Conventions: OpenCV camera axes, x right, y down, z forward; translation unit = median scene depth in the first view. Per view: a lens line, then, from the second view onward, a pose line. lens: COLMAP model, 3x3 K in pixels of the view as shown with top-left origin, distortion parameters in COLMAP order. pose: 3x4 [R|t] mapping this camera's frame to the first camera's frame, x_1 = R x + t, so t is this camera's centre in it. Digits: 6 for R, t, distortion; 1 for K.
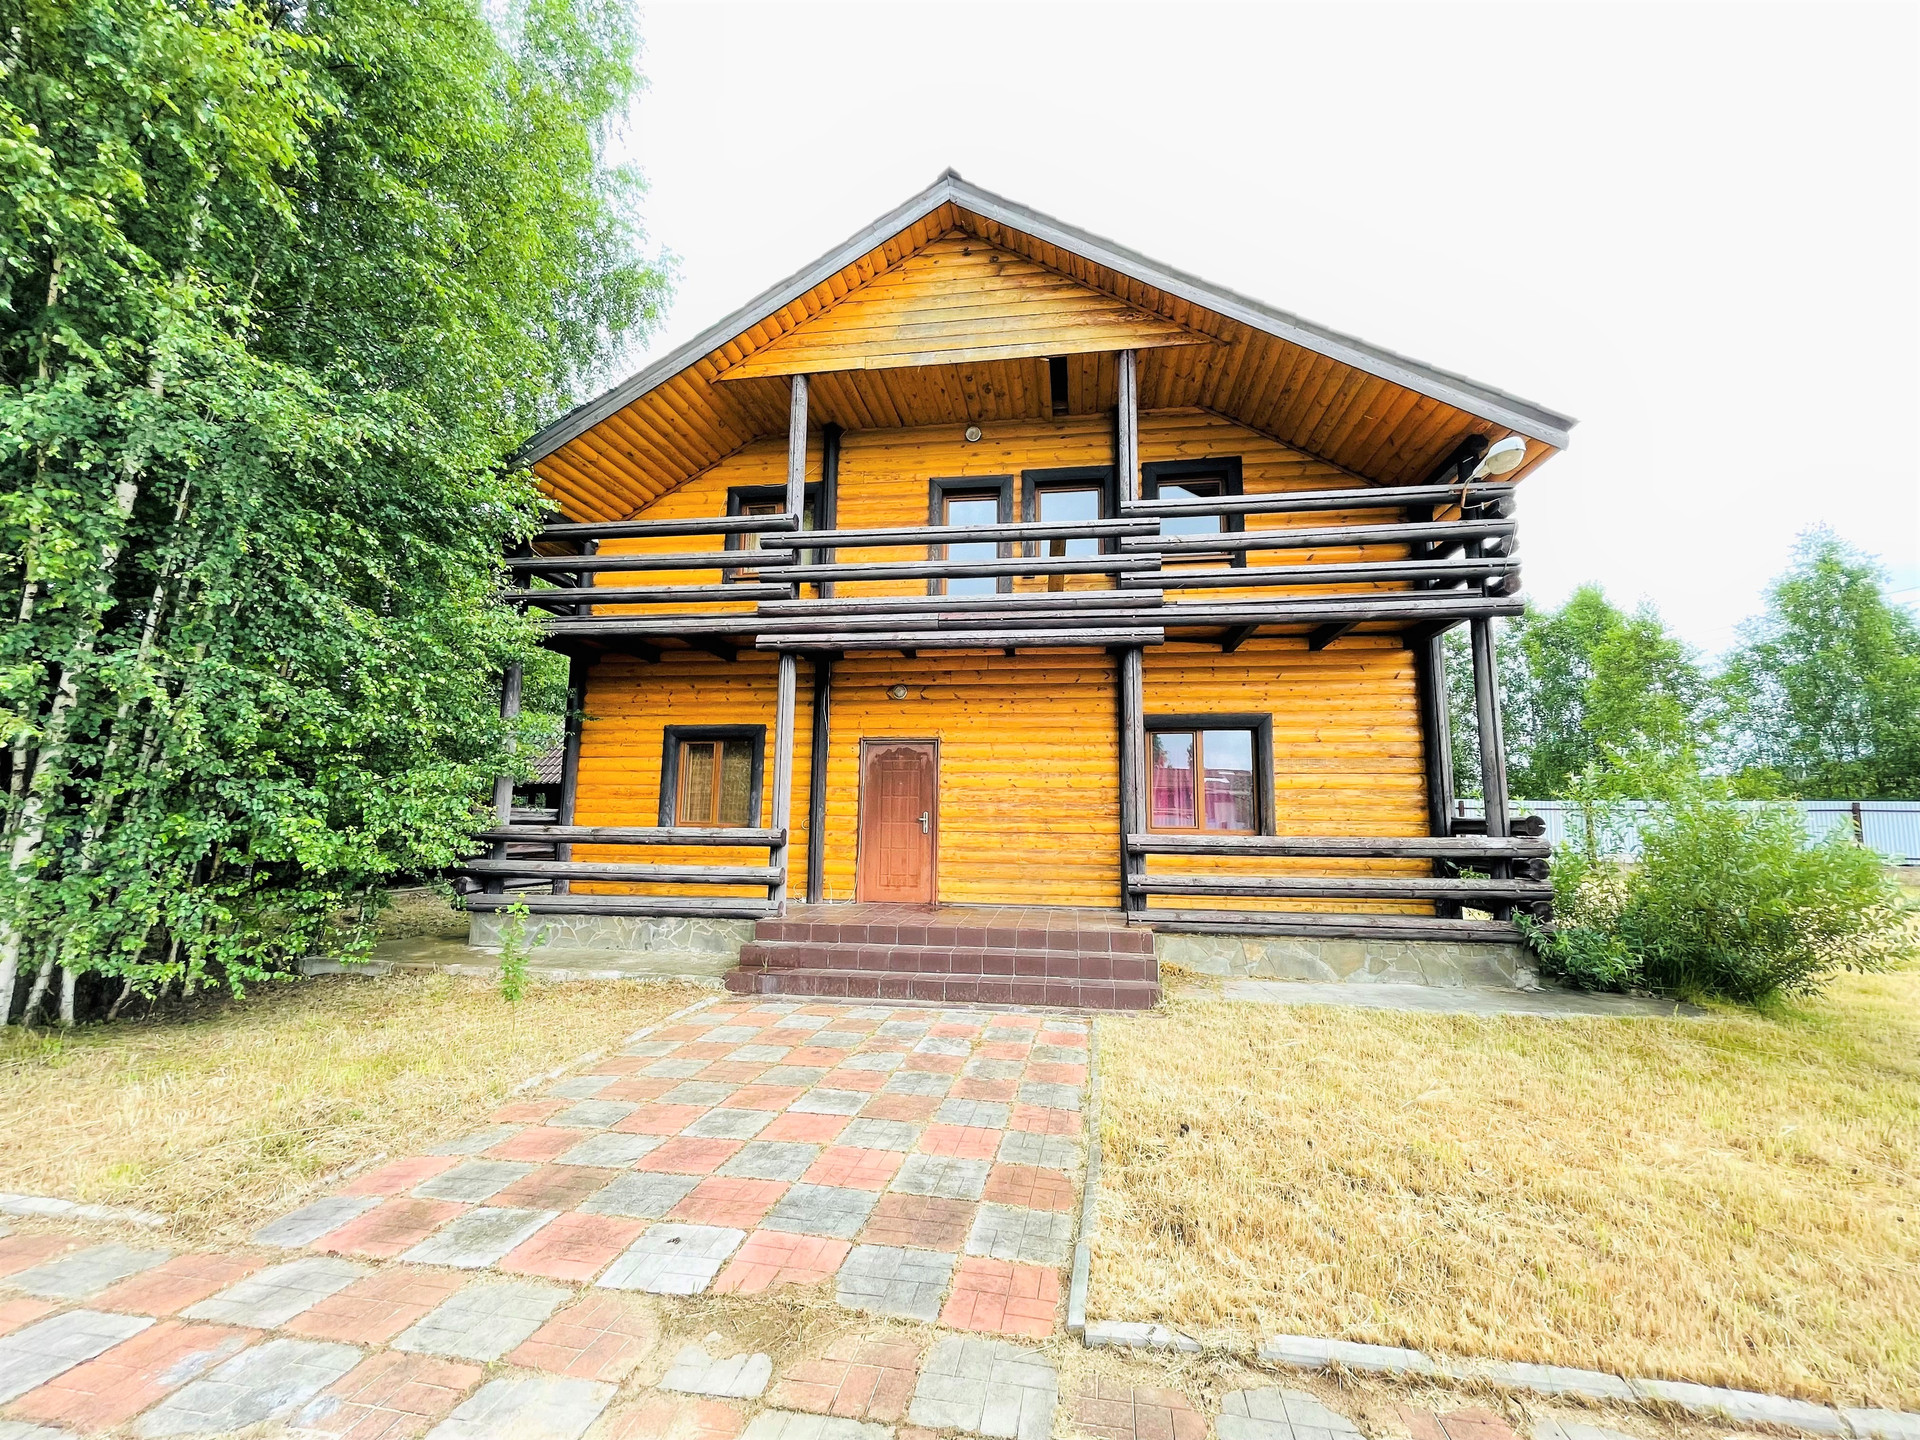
lens RADIAL K [[779.0, 0, 966.3], [0, 779.0, 719.8], [0, 0, 1]] dist [-0.002869, -0.000279]
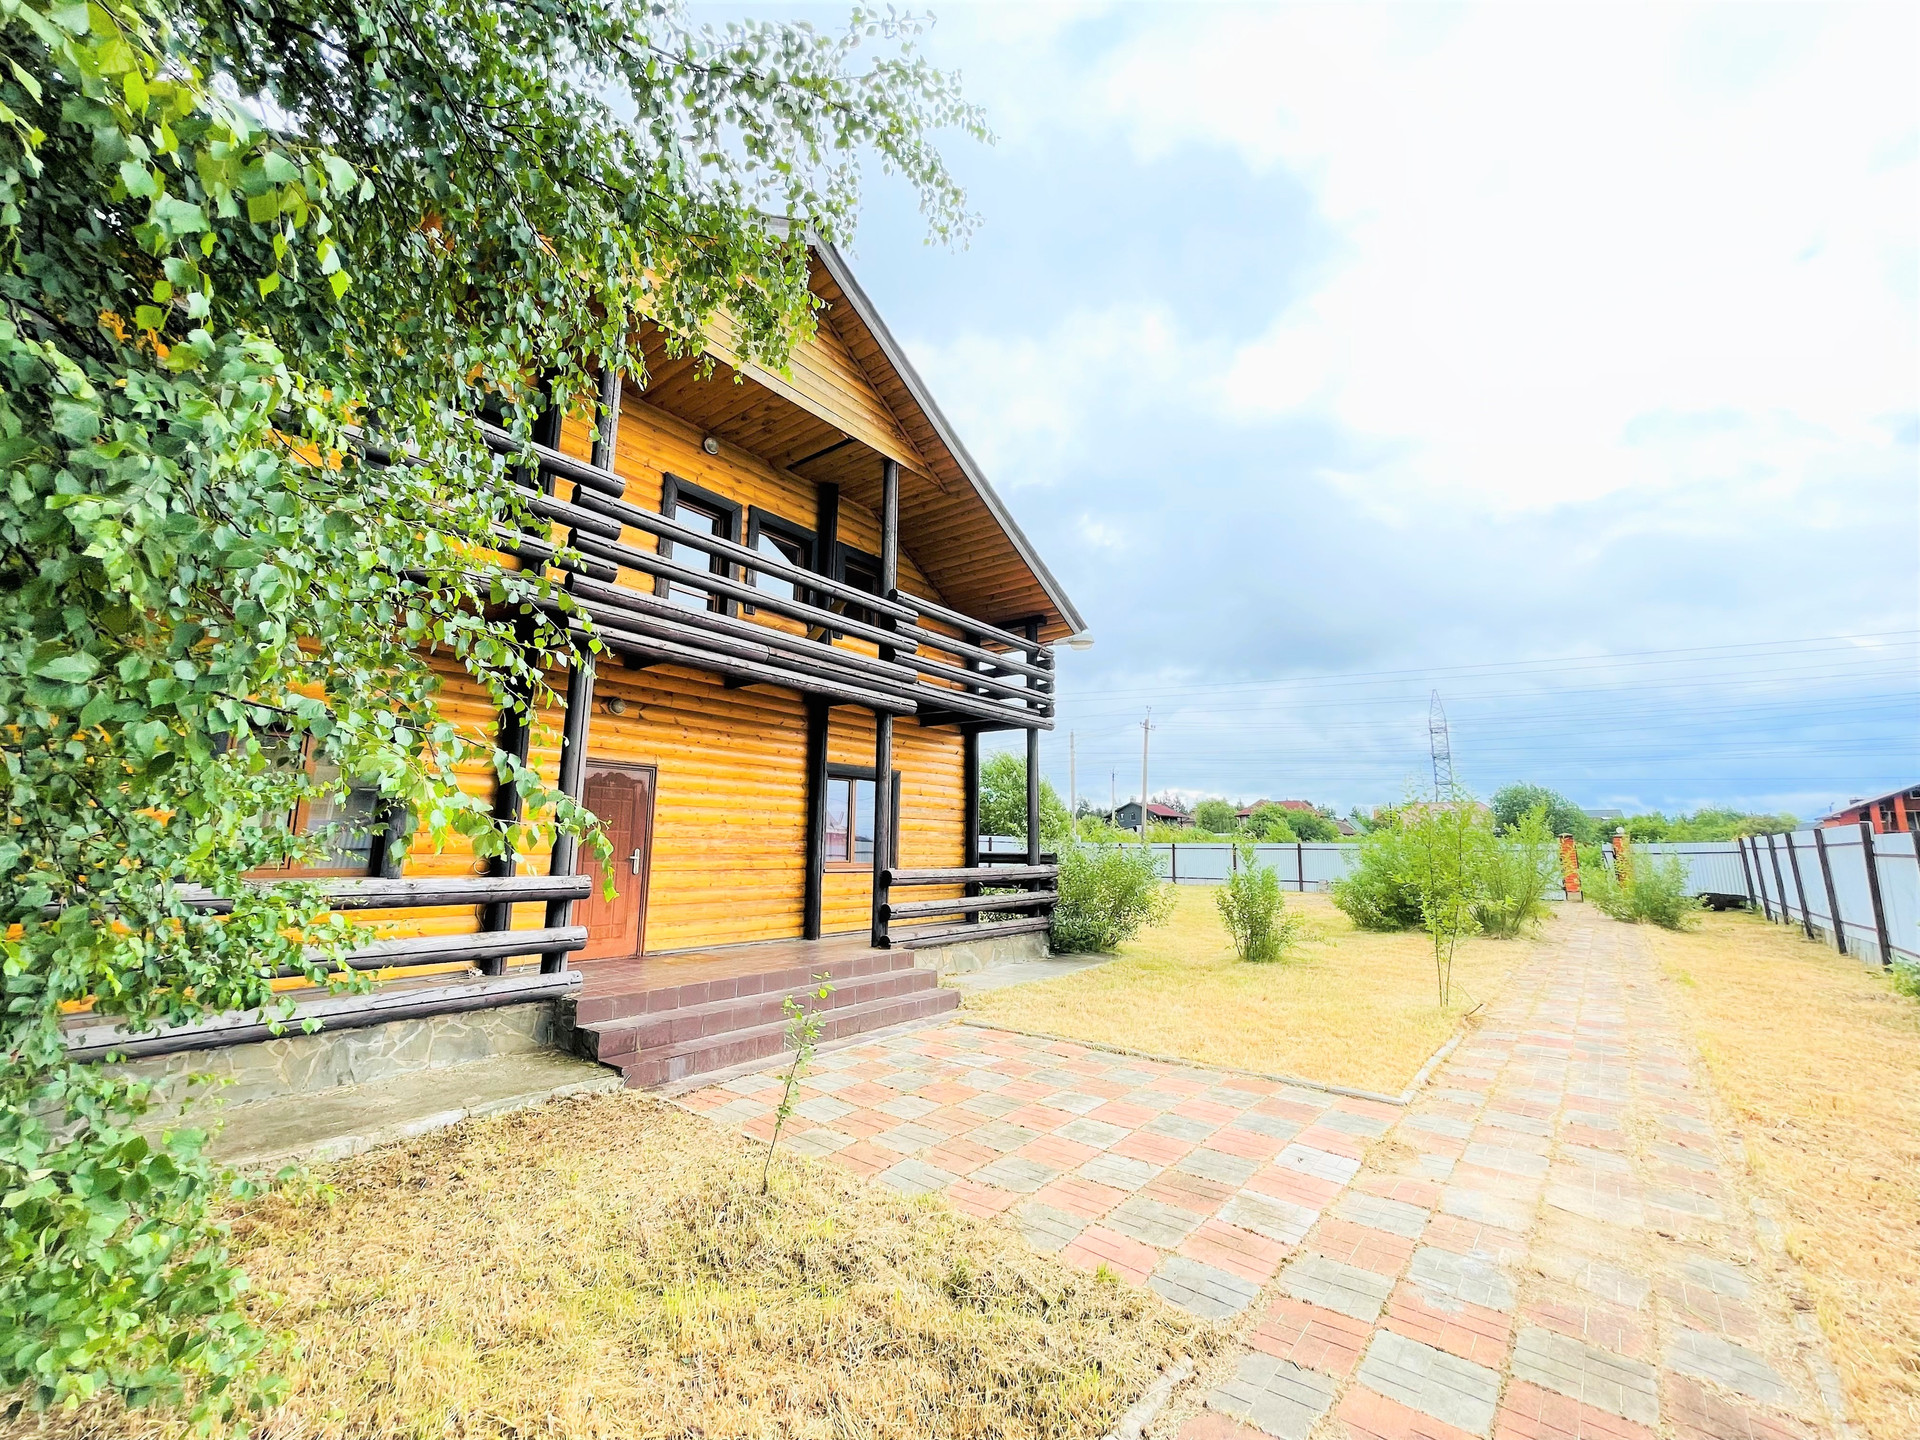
lens RADIAL K [[779.0, 0, 961.5], [0, 779.0, 716.5], [0, 0, 1]] dist [-0.002869, -0.000279]
pose [[0.492702, 0.139038, 0.859019, -0.714541], [-0.117382, 0.988750, -0.092710, 0.011046], [-0.862245, -0.055155, 0.503480, 0.286987]]
